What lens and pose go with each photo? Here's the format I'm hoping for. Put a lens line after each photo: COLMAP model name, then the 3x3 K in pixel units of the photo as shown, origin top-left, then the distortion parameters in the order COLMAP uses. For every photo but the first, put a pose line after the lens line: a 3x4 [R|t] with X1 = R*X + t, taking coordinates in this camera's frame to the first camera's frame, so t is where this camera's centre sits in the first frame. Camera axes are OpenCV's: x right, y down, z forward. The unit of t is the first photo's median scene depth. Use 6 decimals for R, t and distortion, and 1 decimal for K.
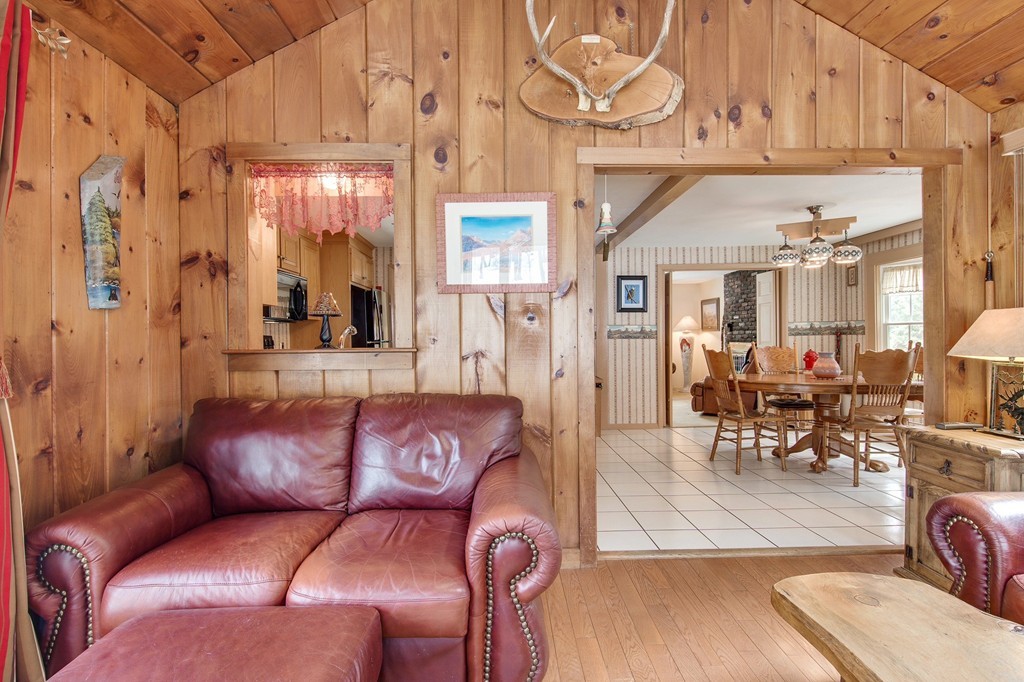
lens RADIAL K [[640.4, 0, 512.0], [0, 640.4, 341.0], [0, 0, 1]] dist [0.006451, 0.002489]
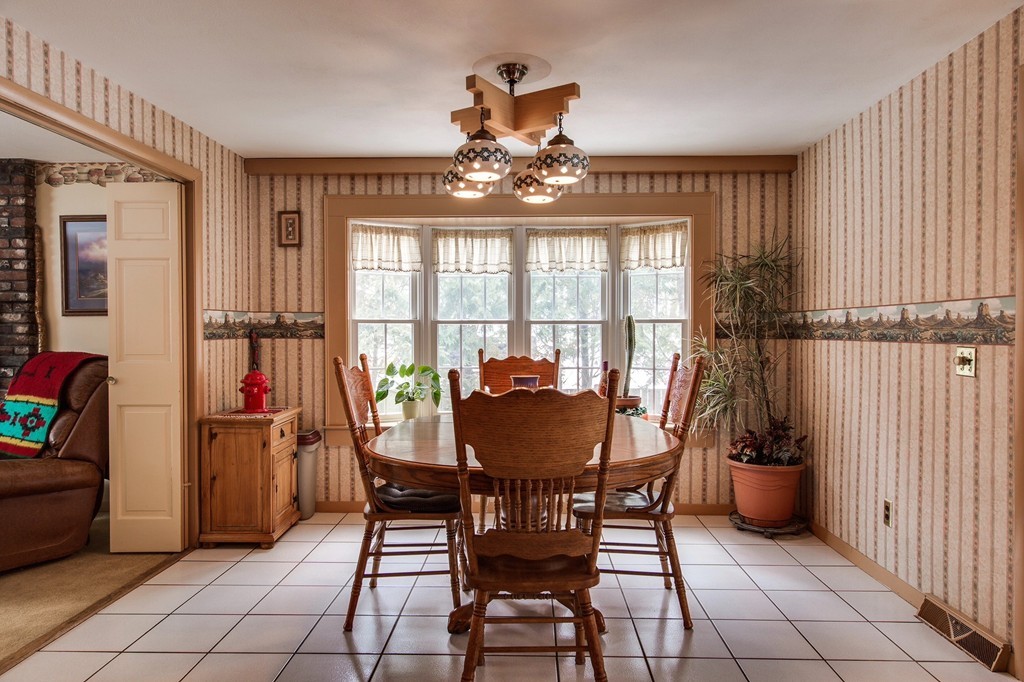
lens RADIAL K [[640.4, 0, 512.0], [0, 640.4, 341.0], [0, 0, 1]] dist [0.006451, 0.002489]
pose [[0.038475, -0.002774, 0.999256, 0.001051], [0.004715, 0.999986, 0.002595, -0.008136], [-0.999248, 0.004611, 0.038488, 0.833275]]
